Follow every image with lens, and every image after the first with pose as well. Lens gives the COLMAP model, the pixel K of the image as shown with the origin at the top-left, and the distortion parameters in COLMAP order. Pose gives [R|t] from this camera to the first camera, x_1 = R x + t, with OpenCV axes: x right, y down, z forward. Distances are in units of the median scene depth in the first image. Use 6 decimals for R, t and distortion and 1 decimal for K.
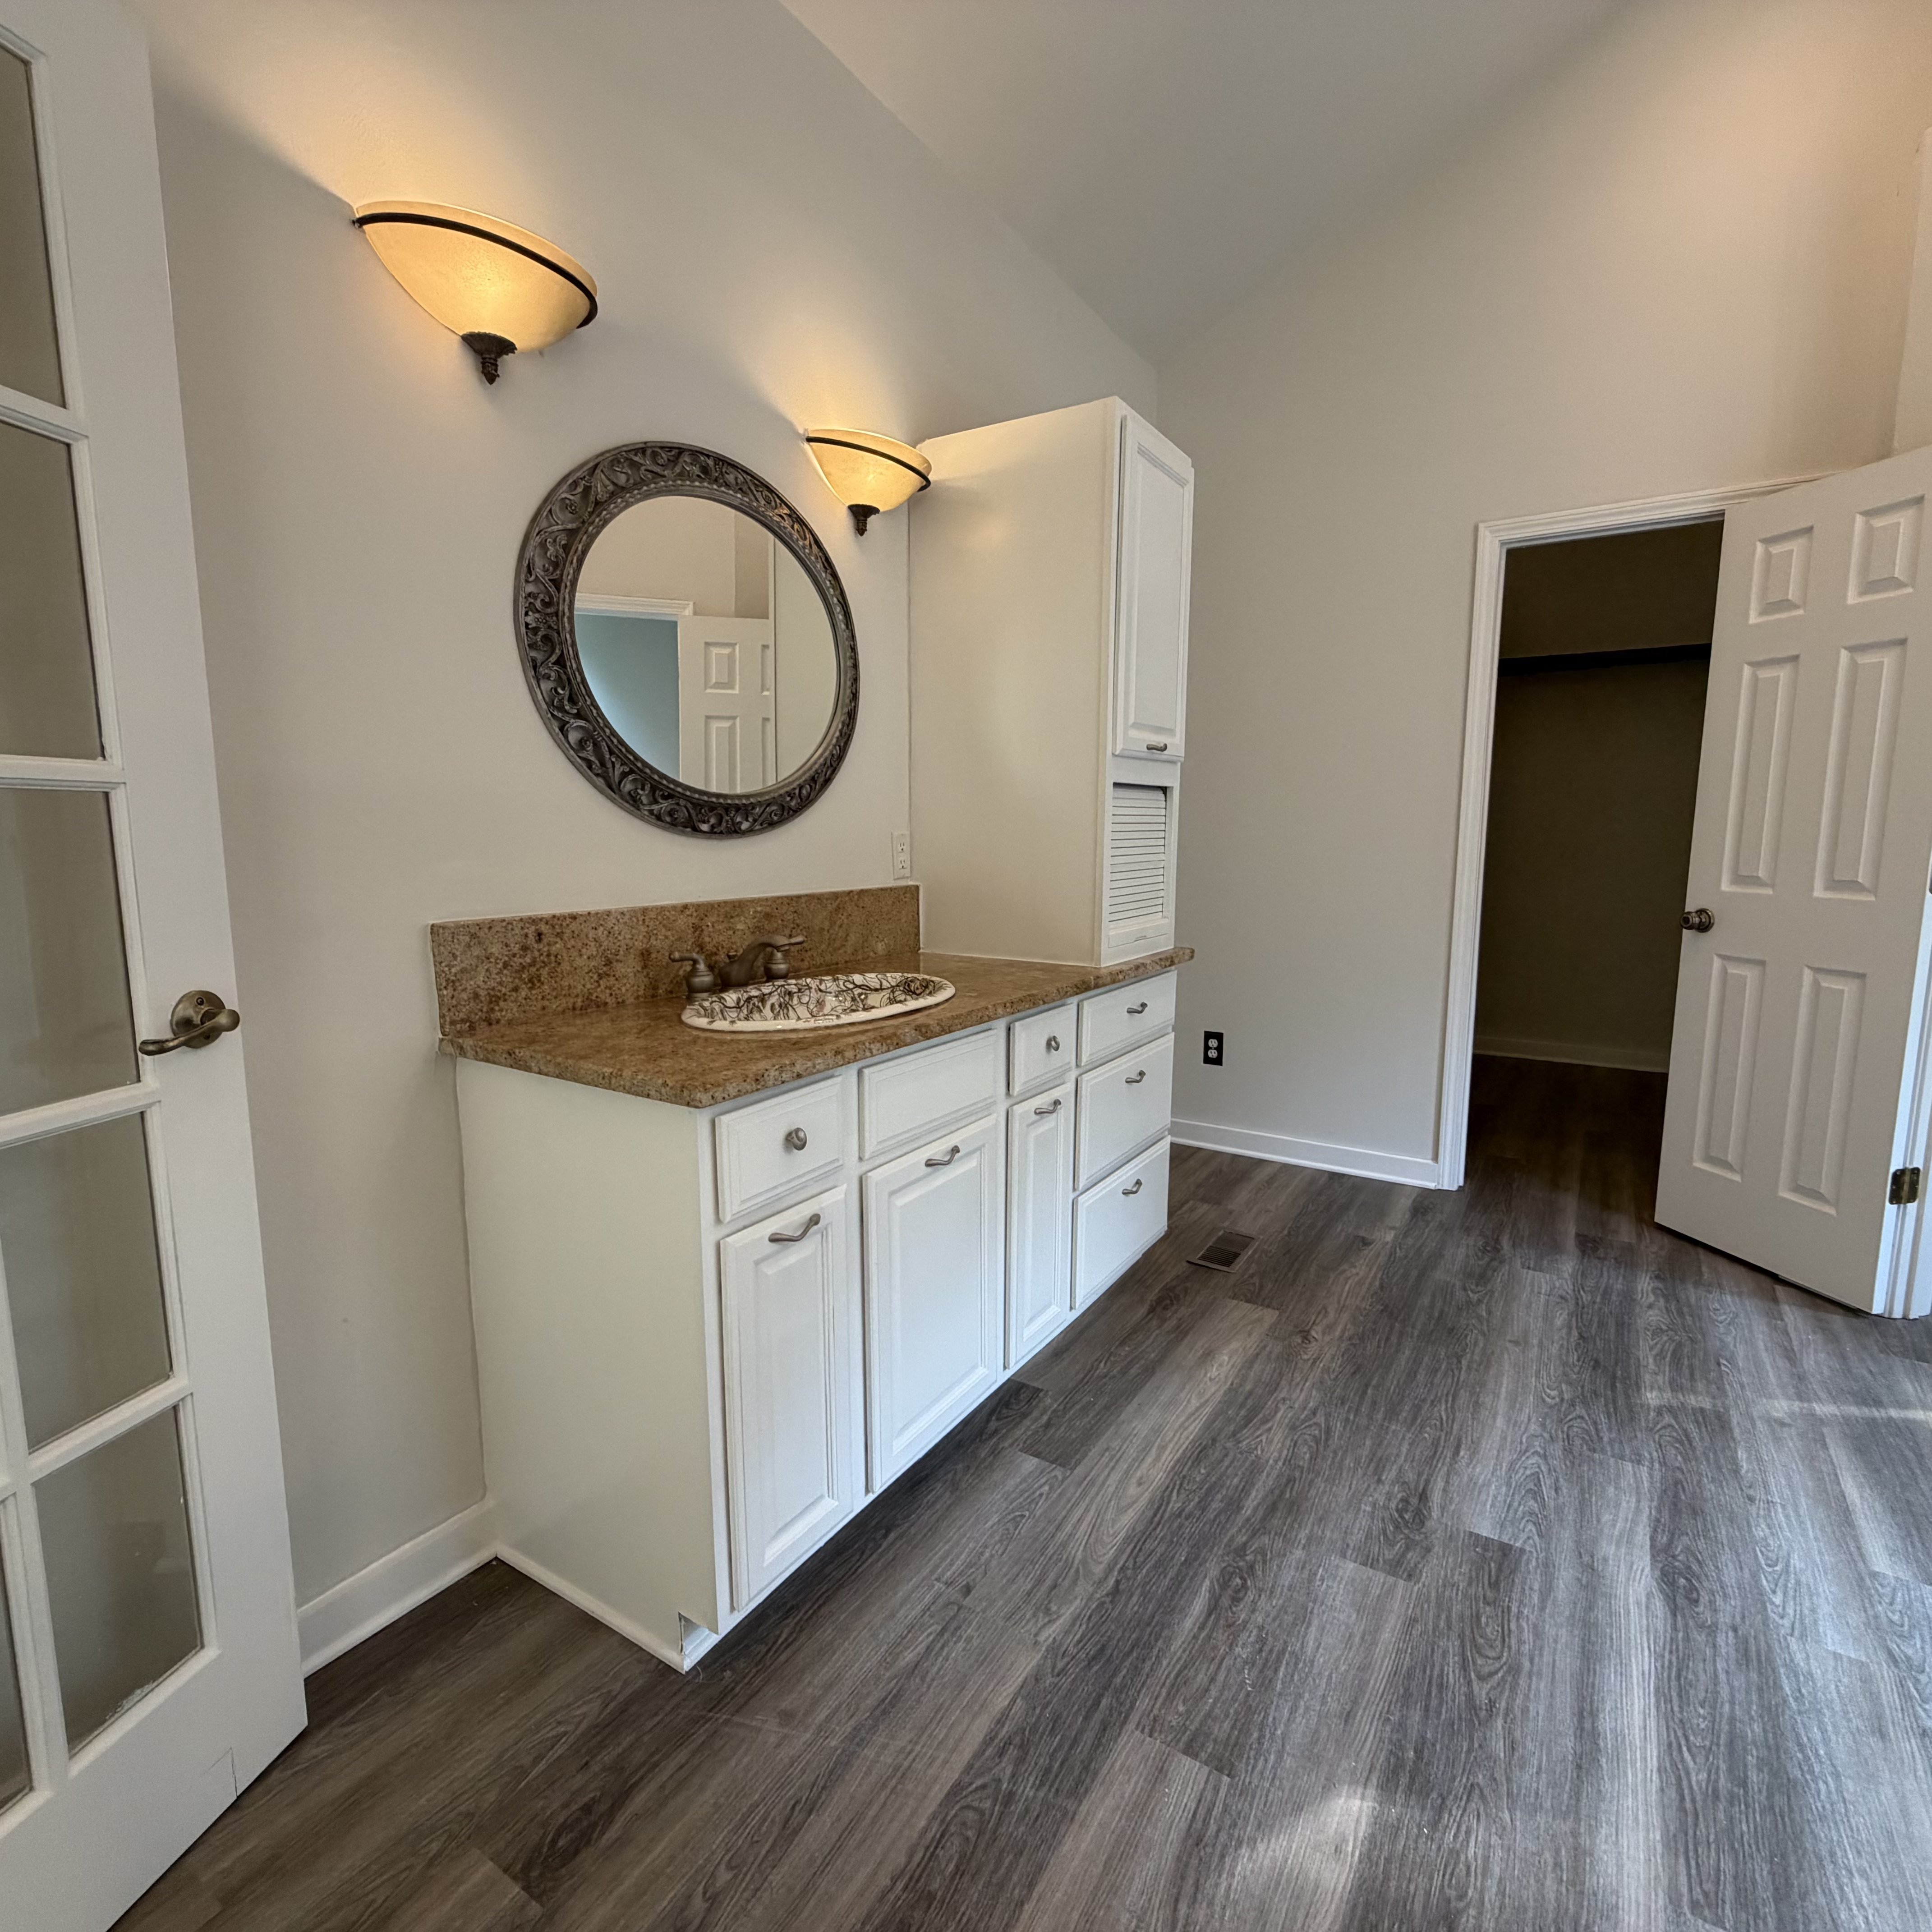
lens RADIAL K [[1029.7, 0, 964.3], [0, 1029.7, 963.4], [0, 0, 1]] dist [0.001837, 0.001324]
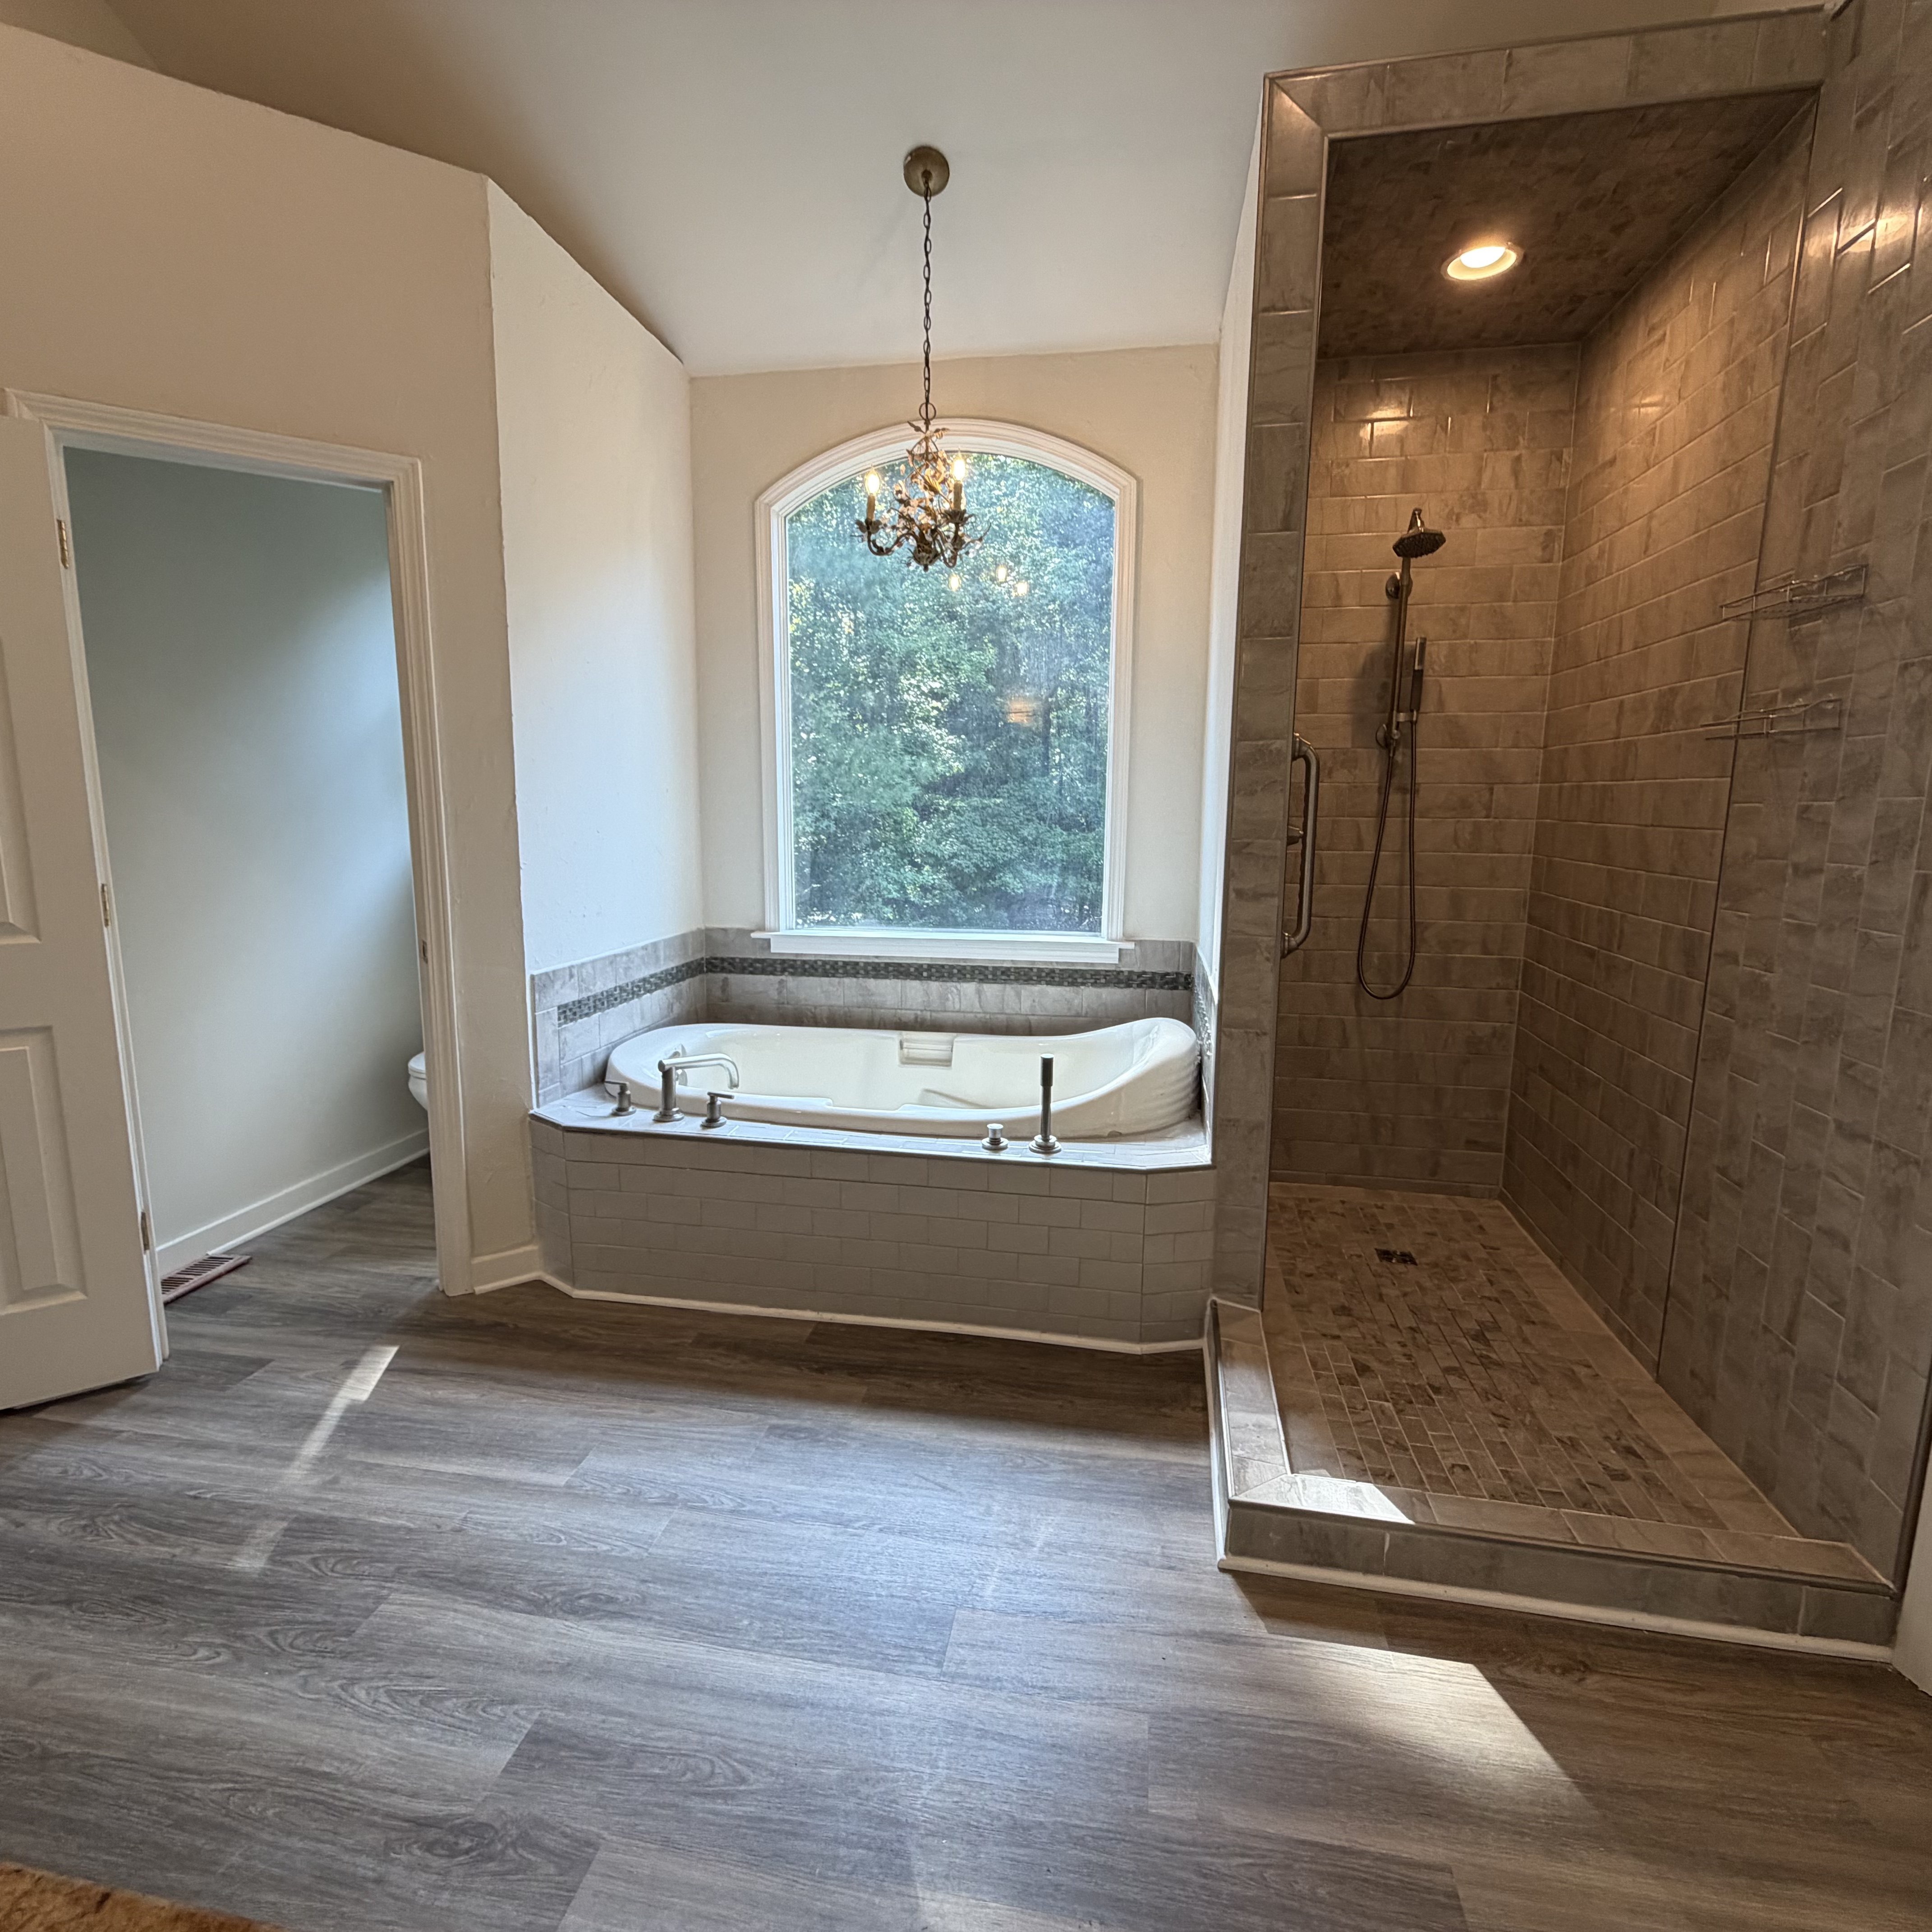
lens RADIAL K [[1029.7, 0, 966.0], [0, 1029.7, 967.7], [0, 0, 1]] dist [0.001837, 0.001324]
pose [[-0.366367, -0.150684, 0.918188, -0.238744], [0.120127, 0.970882, 0.207264, -0.150036], [-0.922684, 0.186233, -0.337598, 0.694782]]
